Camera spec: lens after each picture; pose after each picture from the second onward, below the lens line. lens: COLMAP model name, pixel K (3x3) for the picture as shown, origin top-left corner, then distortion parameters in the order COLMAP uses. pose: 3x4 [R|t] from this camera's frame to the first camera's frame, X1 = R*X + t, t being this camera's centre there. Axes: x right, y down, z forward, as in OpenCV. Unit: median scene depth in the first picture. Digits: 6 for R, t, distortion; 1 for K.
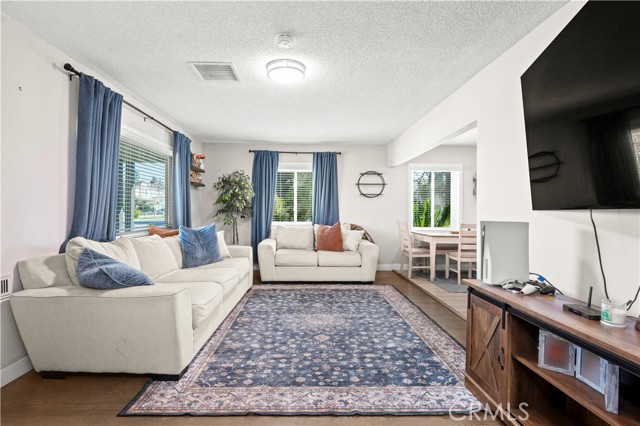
lens RADIAL K [[304.0, 0, 306.8], [0, 304.0, 211.6], [0, 0, 1]] dist [0.000626, 0.000218]
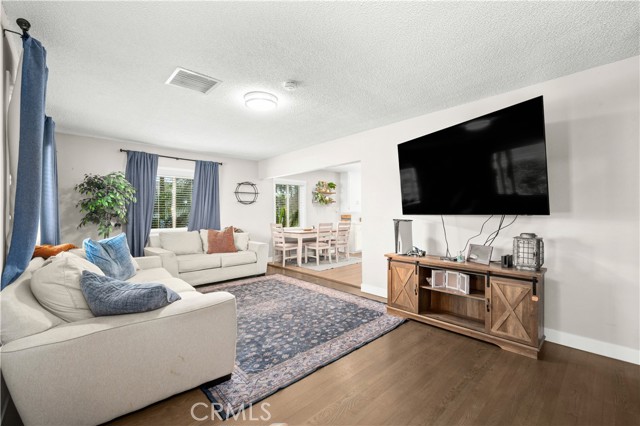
lens RADIAL K [[273.8, 0, 320.0], [0, 273.8, 213.0], [0, 0, 1]] dist [0.000661, 0.000109]
pose [[0.740008, -0.010972, 0.672508, -0.558538], [0.014183, 0.999899, 0.000706, -0.017045], [-0.672448, 0.009016, 0.740089, 0.045698]]
